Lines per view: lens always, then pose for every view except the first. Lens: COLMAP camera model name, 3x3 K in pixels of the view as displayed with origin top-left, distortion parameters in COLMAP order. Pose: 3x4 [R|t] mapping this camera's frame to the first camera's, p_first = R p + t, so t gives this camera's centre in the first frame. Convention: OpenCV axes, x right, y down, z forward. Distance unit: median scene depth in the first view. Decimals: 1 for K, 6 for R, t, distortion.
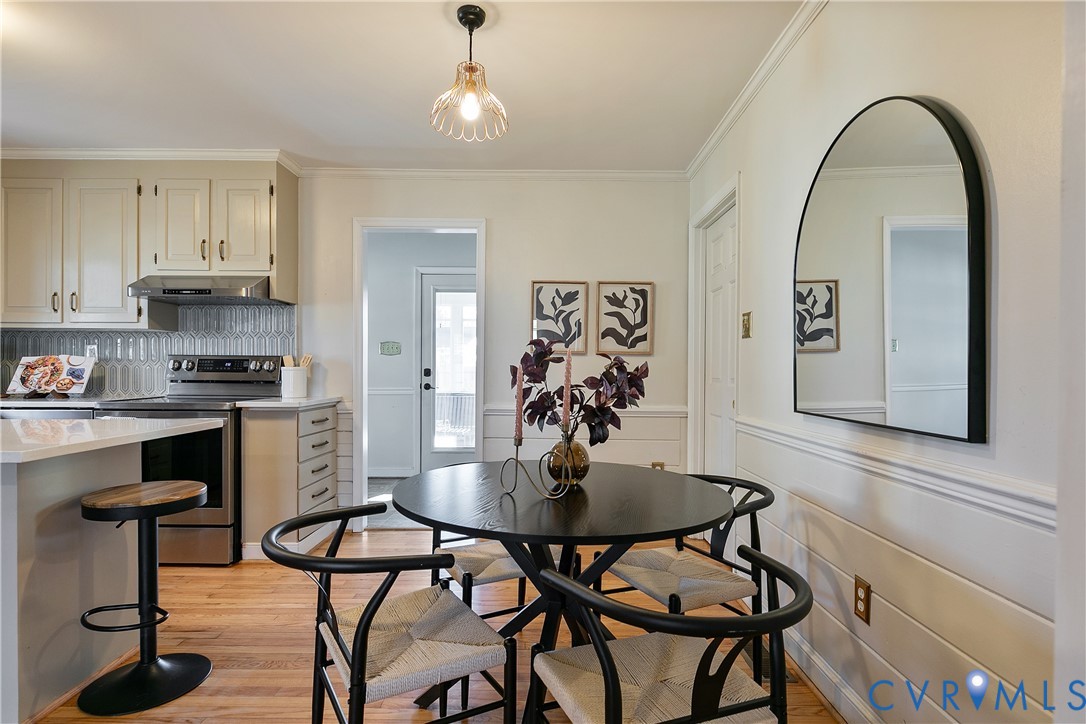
lens RADIAL K [[561.8, 0, 549.9], [0, 561.8, 371.3], [0, 0, 1]] dist [-0.006500, 0.000625]
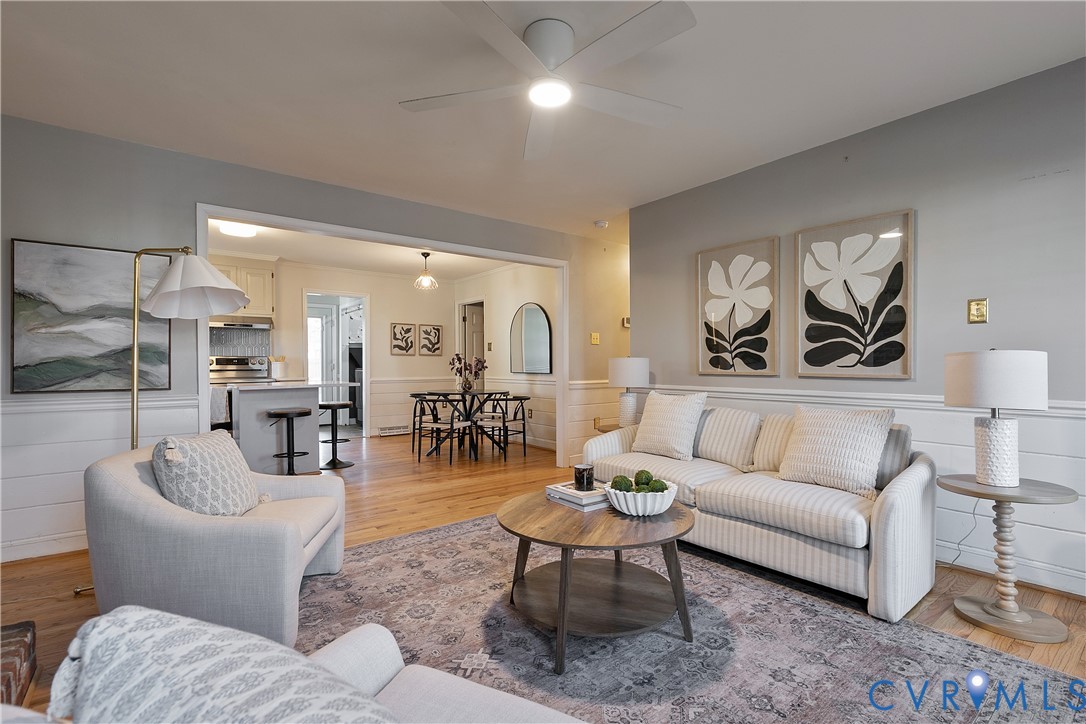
lens RADIAL K [[502.5, 0, 562.0], [0, 502.5, 363.6], [0, 0, 1]] dist [0.009178, -0.004286]
pose [[0.775575, -0.010841, 0.631162, -0.837719], [0.012783, 0.999917, 0.001468, 0.008868], [-0.631126, 0.006929, 0.775649, -1.071452]]
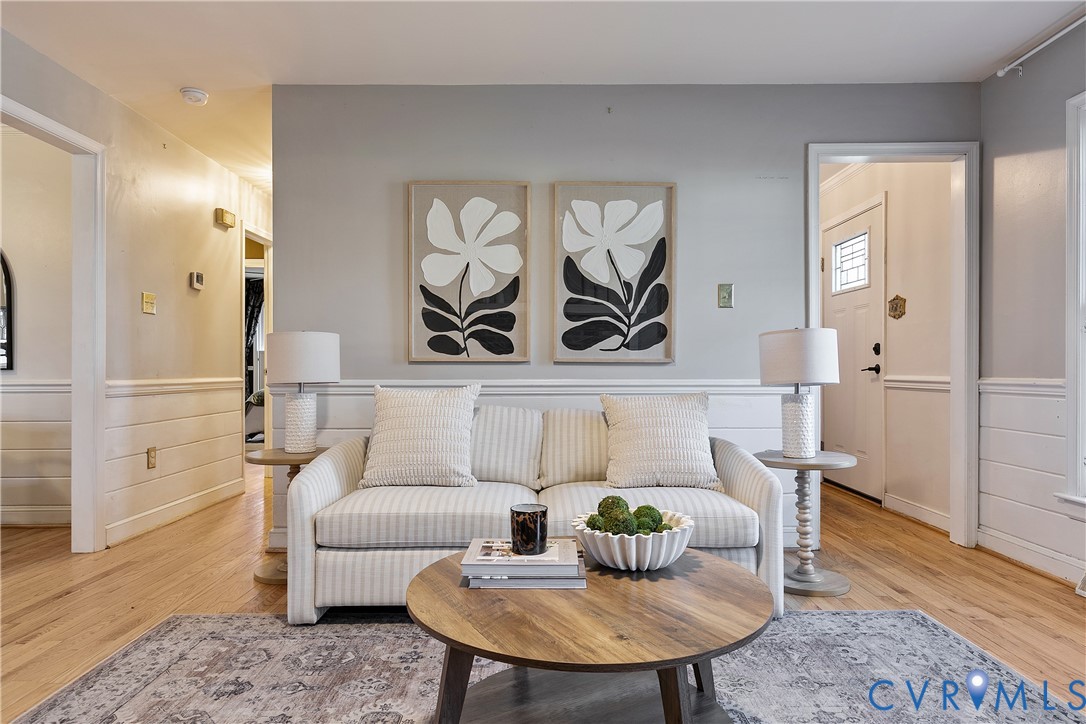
lens RADIAL K [[627.7, 0, 545.1], [0, 627.7, 362.8], [0, 0, 1]] dist [-0.001456, 0.002582]
pose [[-0.014644, 0.004768, 0.999881, -0.841439], [0.007418, 0.999962, -0.004660, 0.045181], [-0.999865, 0.007349, -0.014679, -0.584396]]
